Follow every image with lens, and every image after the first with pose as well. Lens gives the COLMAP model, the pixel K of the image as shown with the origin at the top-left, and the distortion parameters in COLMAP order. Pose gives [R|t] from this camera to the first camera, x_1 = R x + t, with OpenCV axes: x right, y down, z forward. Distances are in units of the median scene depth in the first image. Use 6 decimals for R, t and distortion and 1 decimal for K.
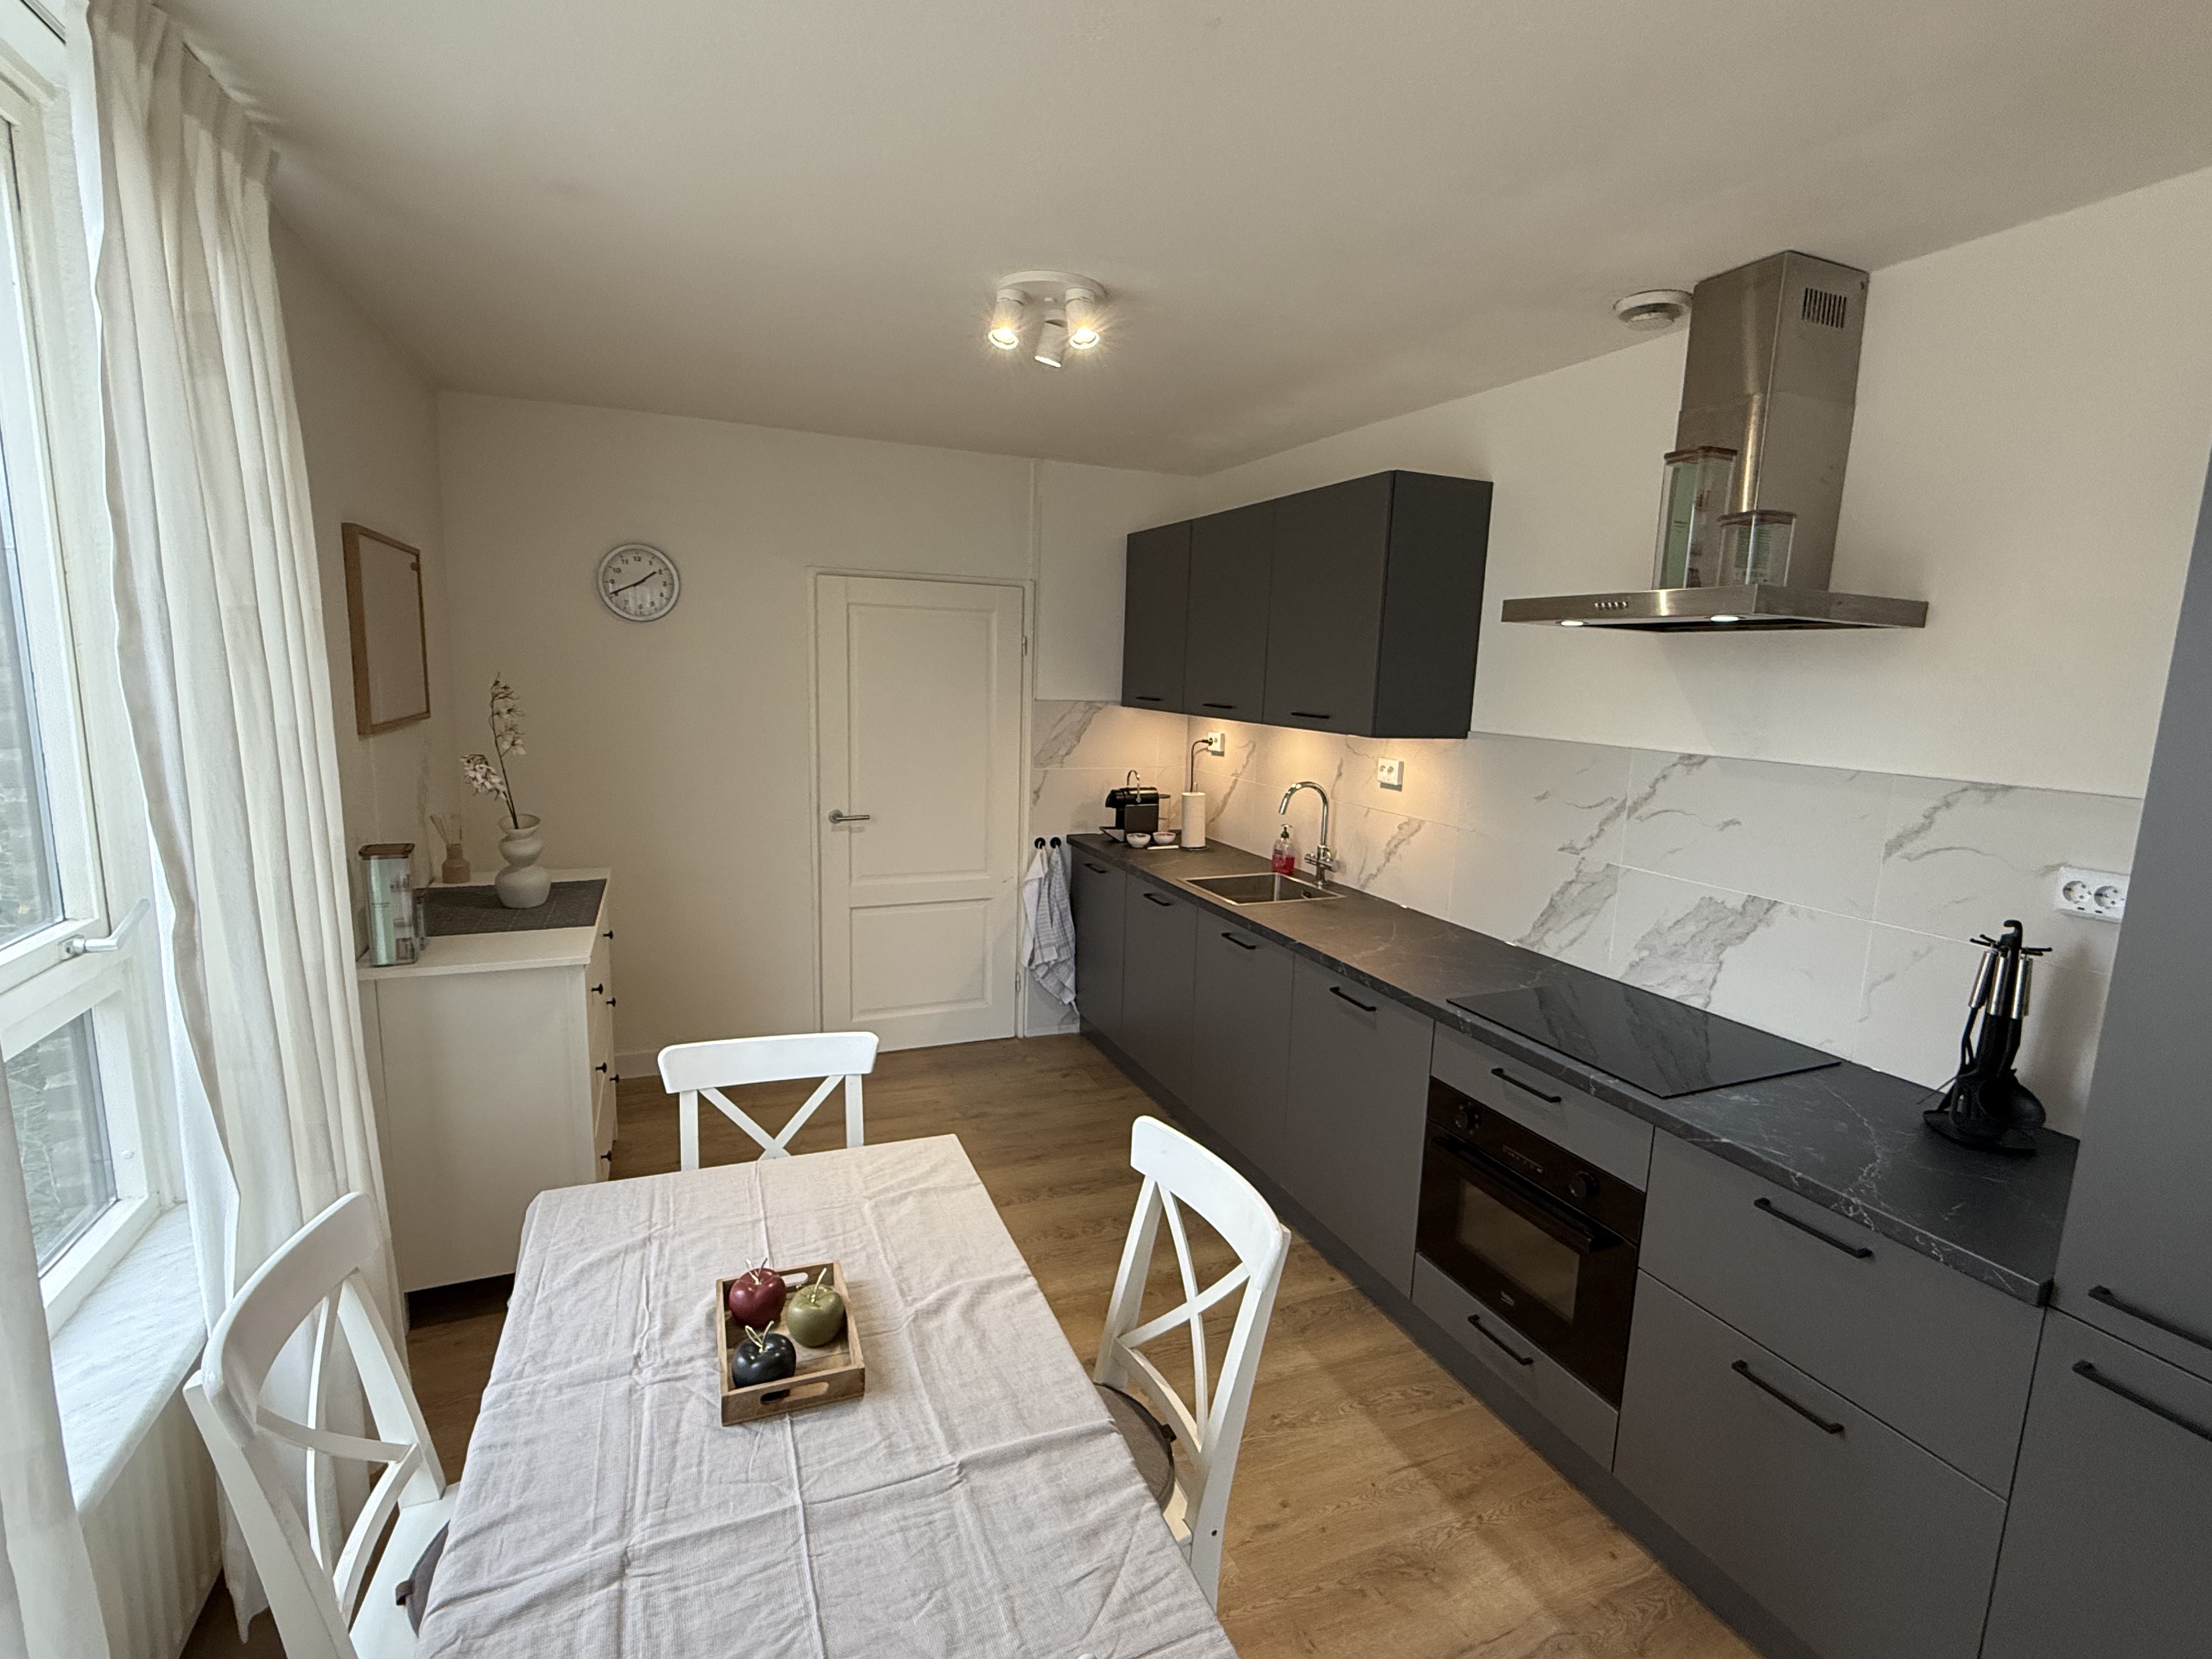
lens RADIAL K [[1028.1, 0, 1104.8], [0, 1028.1, 835.0], [0, 0, 1]] dist [0.004903, 0.000148]
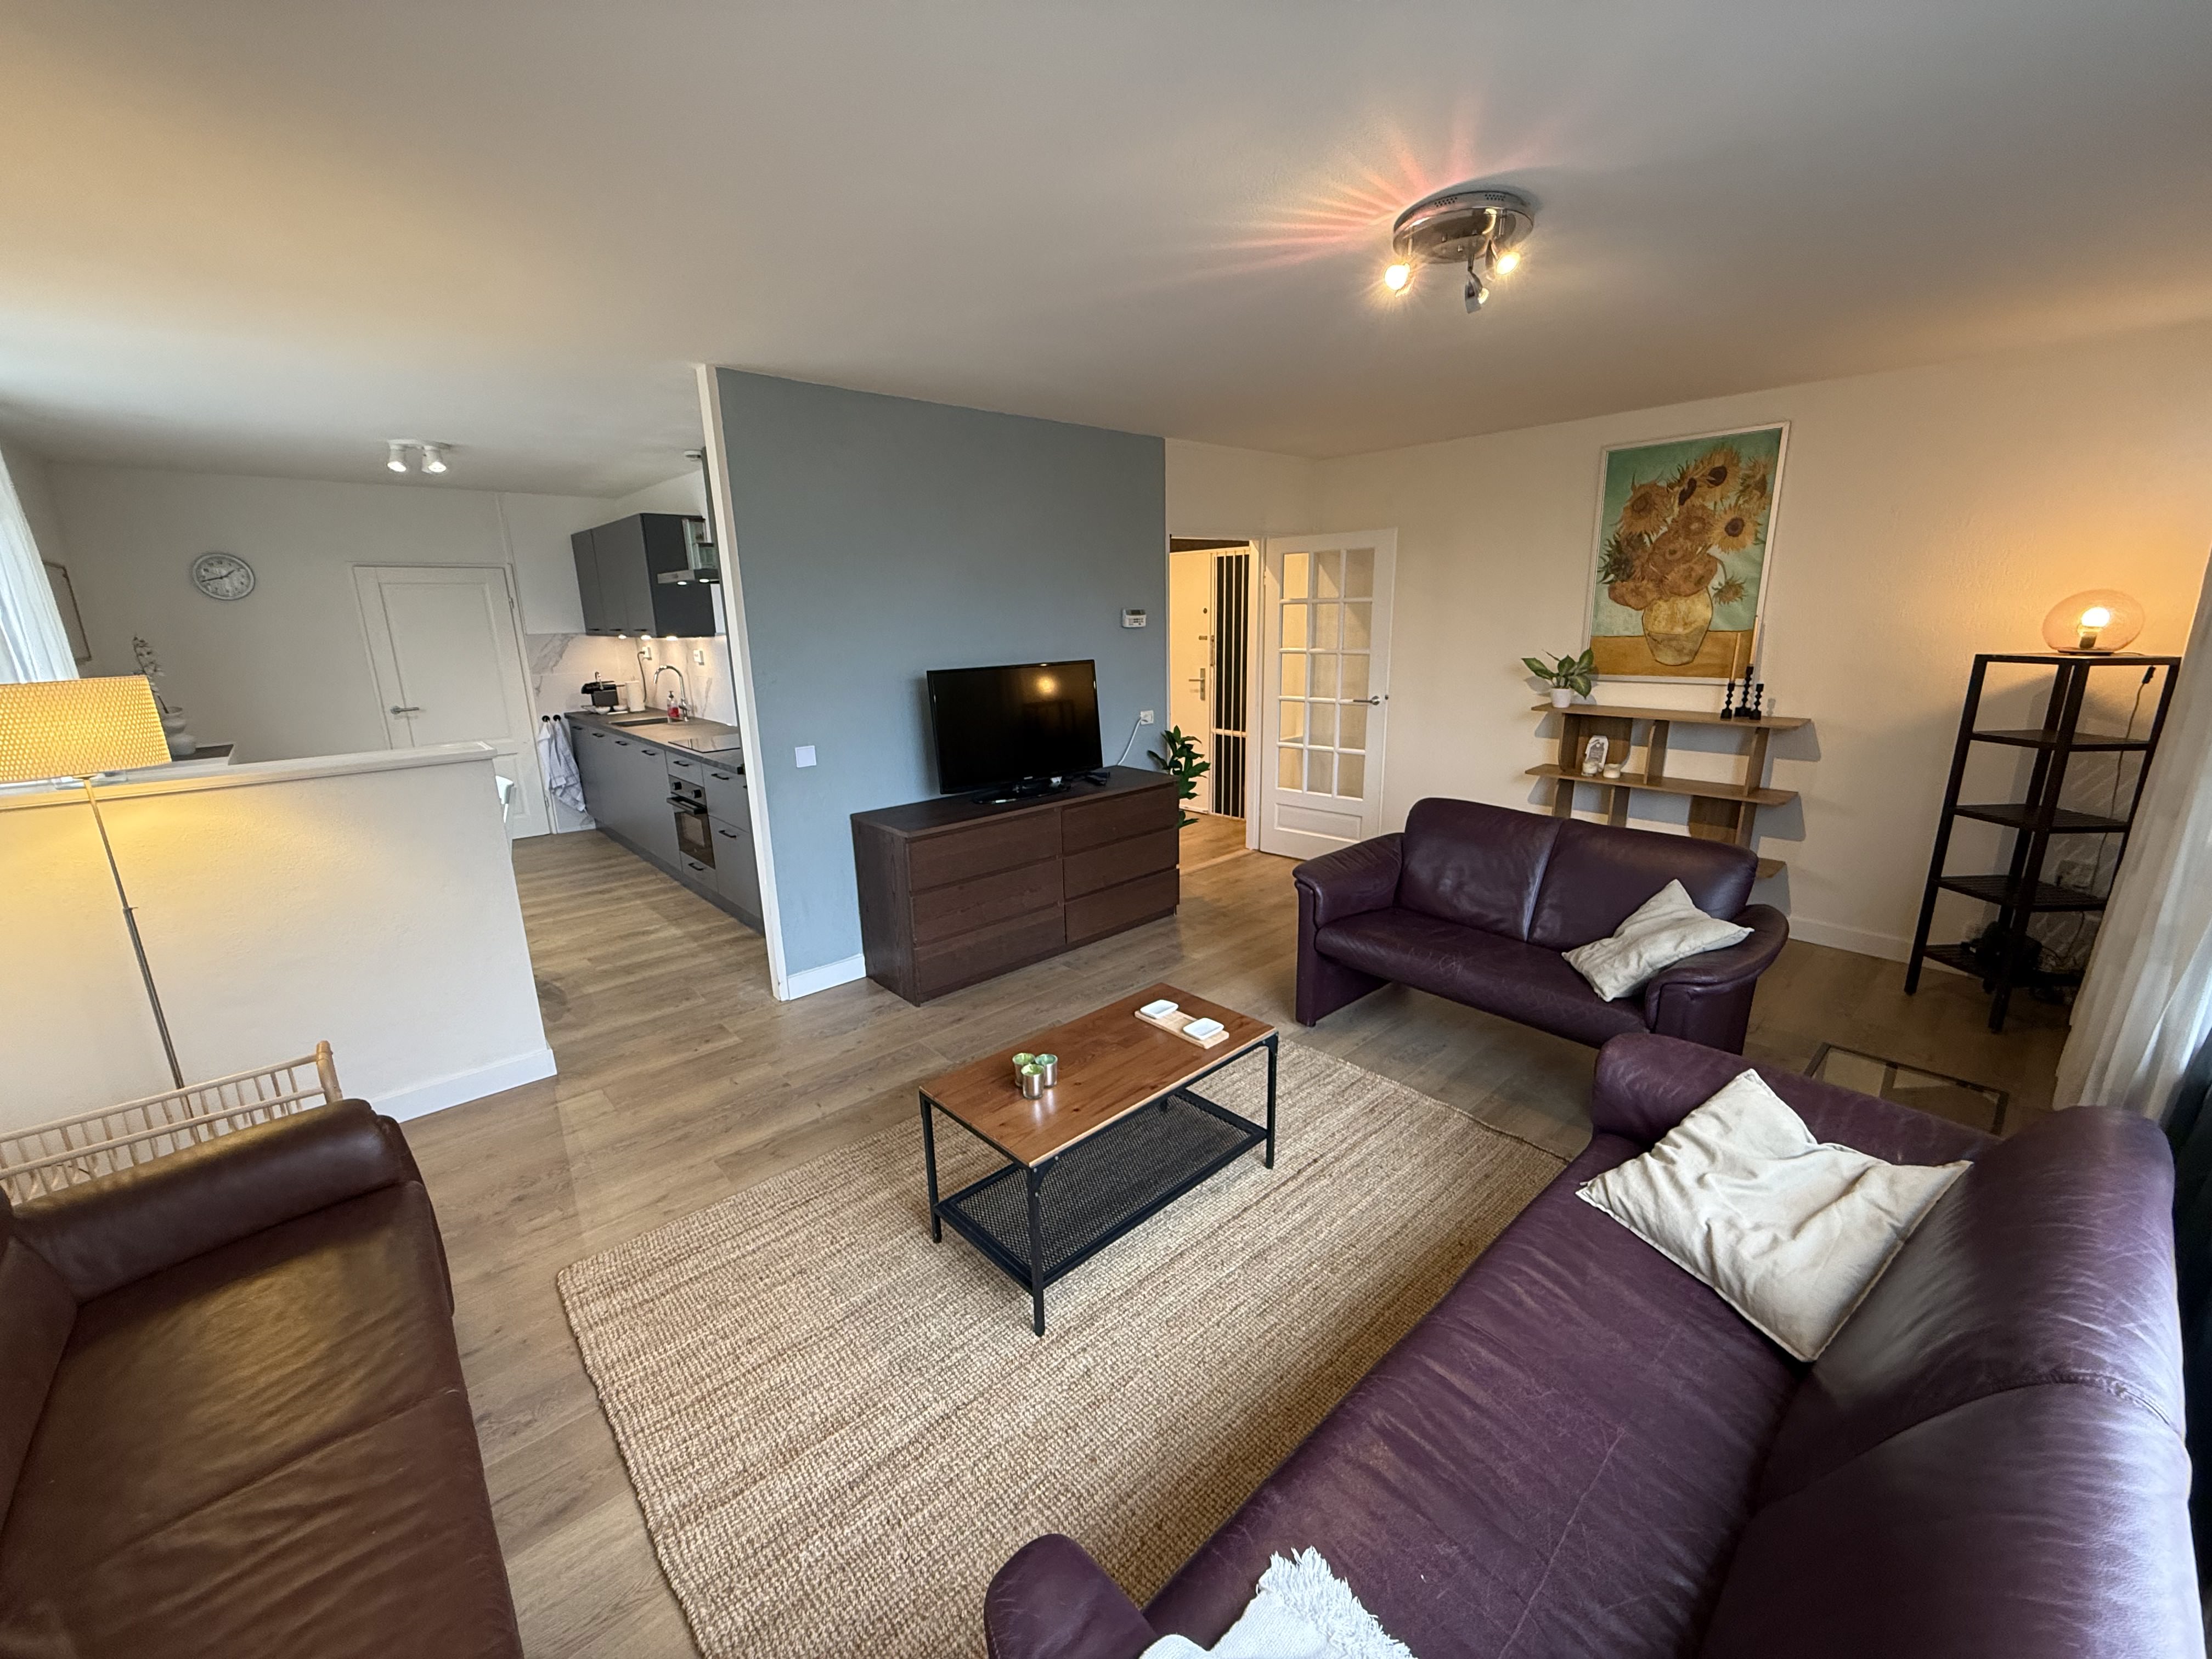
lens RADIAL K [[878.7, 0, 1098.8], [0, 878.7, 827.5], [0, 0, 1]] dist [0.000876, 0.000698]
pose [[0.943316, -0.129103, 0.305757, 0.556813], [0.103947, 0.989817, 0.097244, 0.233226], [-0.315198, -0.059949, 0.947131, -1.154825]]
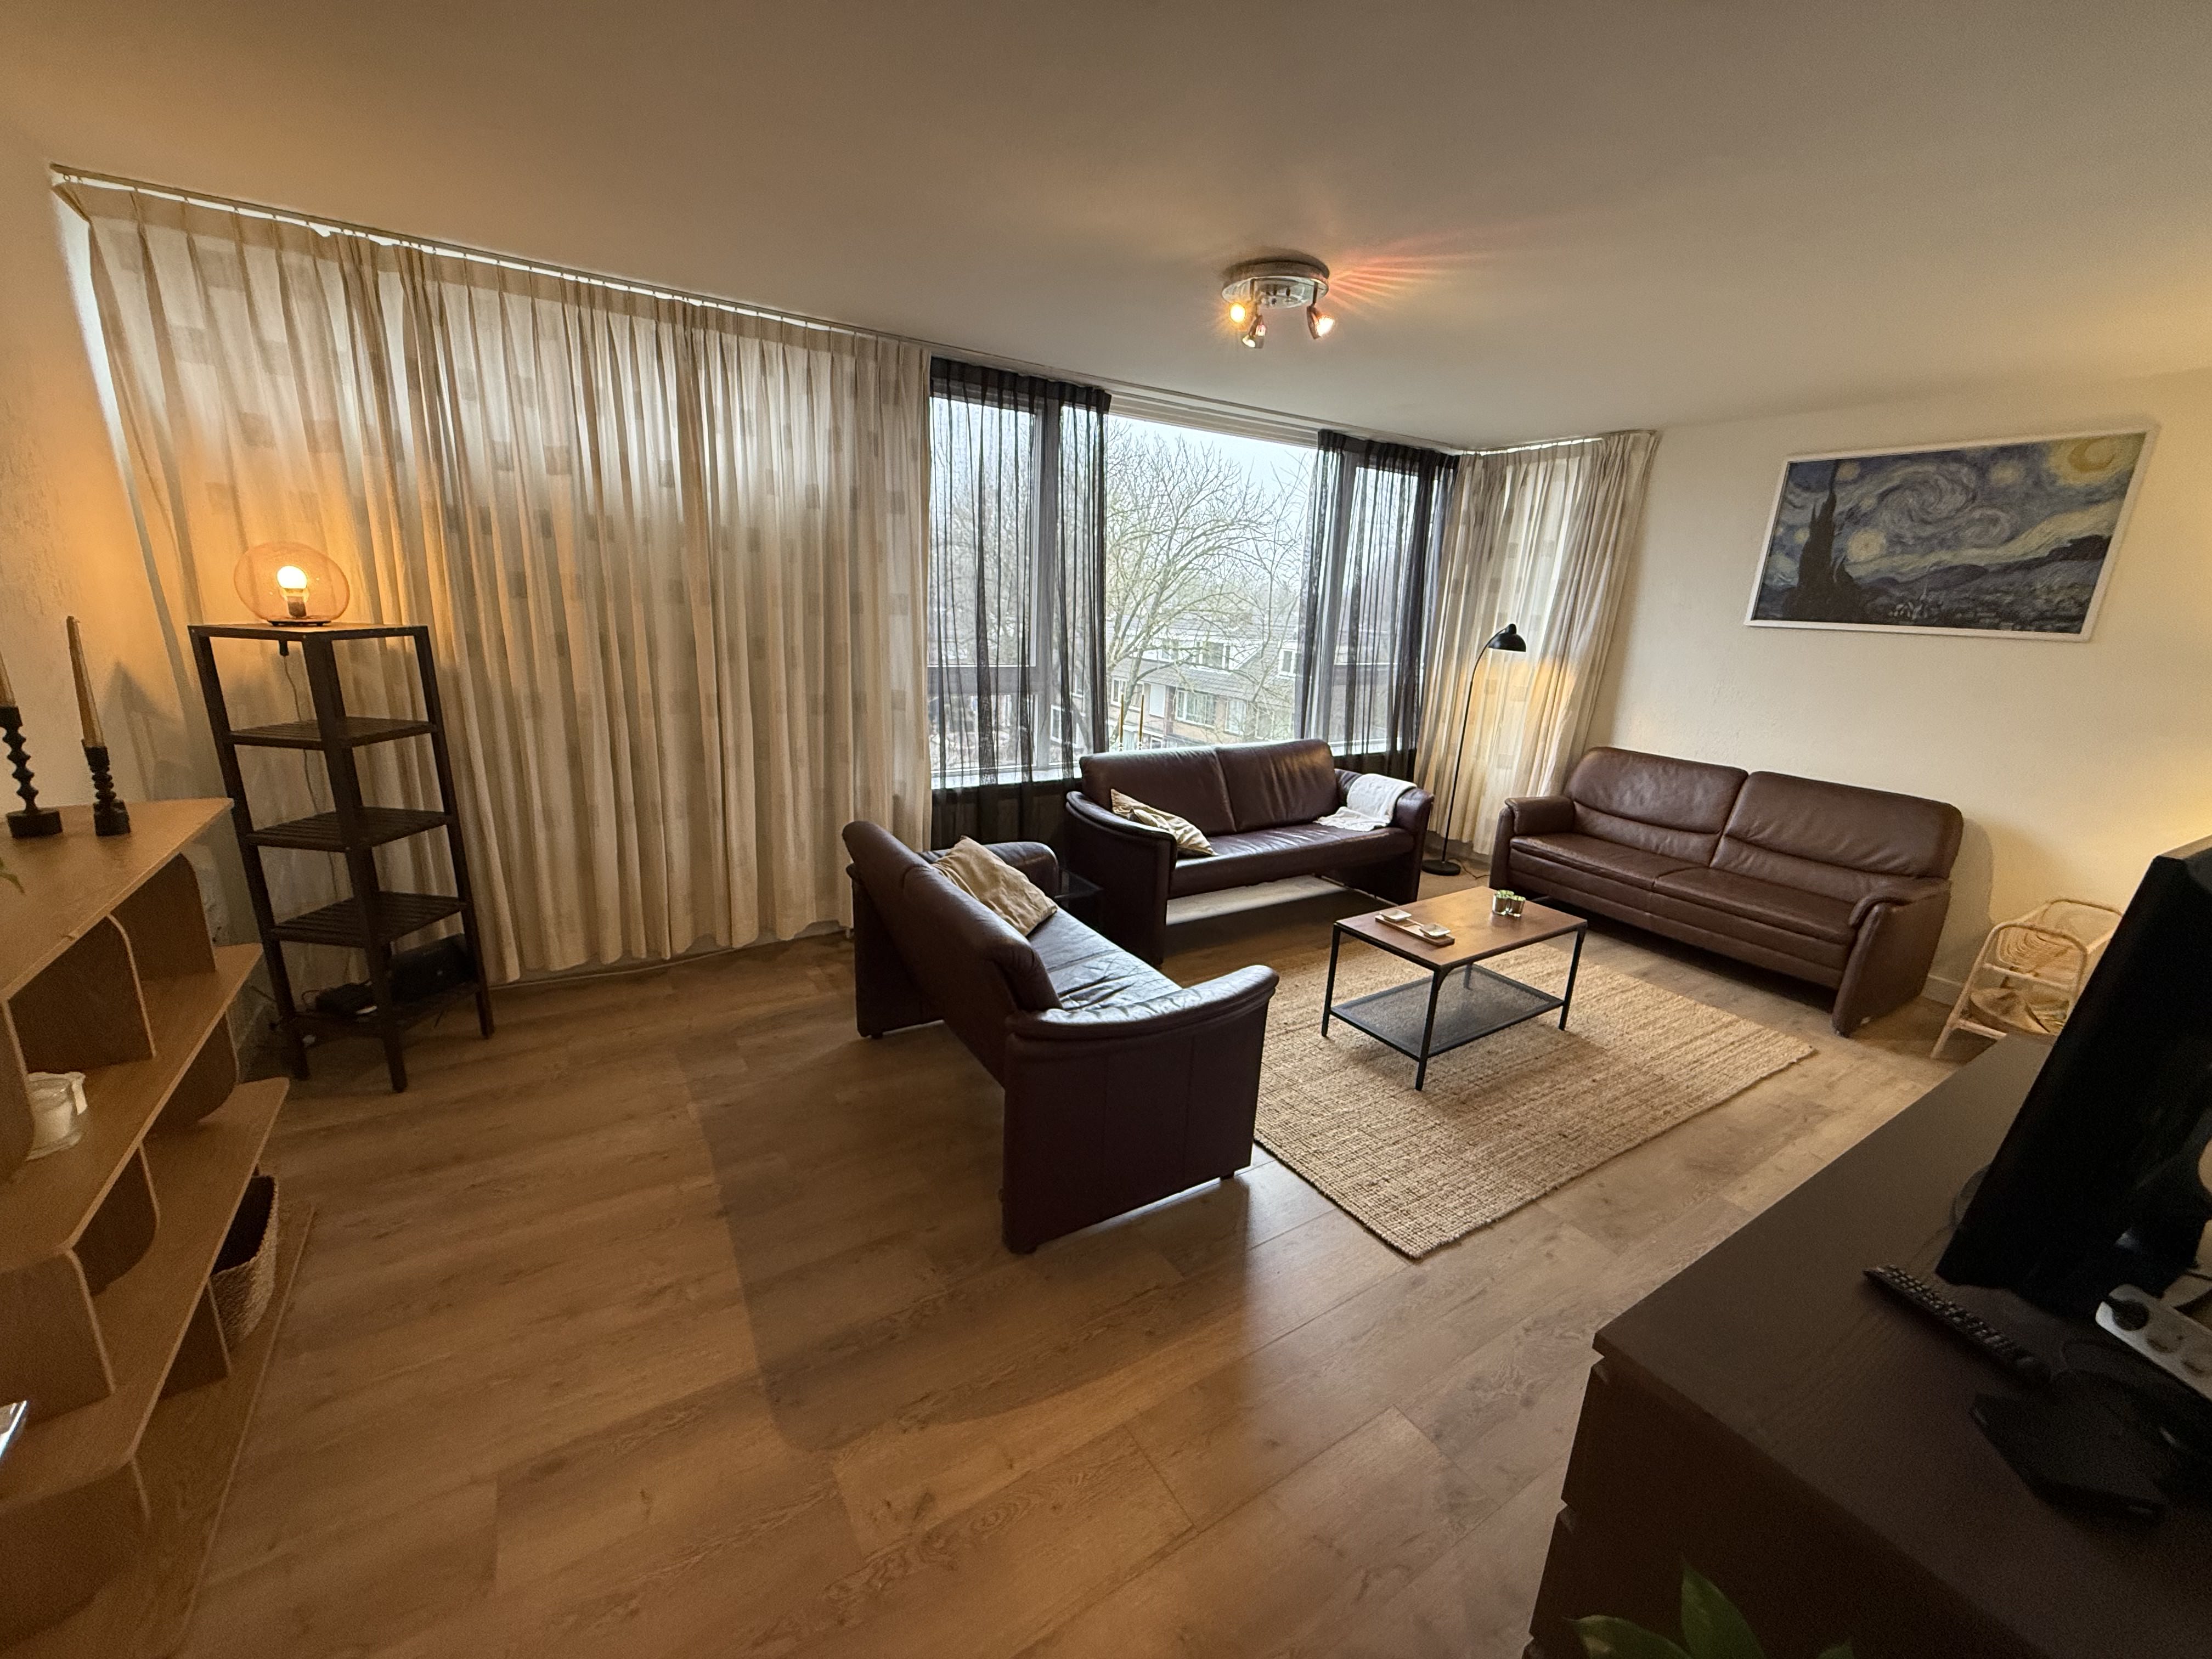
lens RADIAL K [[878.7, 0, 1102.8], [0, 878.7, 832.9], [0, 0, 1]] dist [0.000876, 0.000698]
pose [[-0.982552, -0.027499, -0.183945, 1.498815], [-0.102255, 0.905992, 0.410759, -0.009976], [0.155357, 0.422401, -0.892996, 0.575266]]
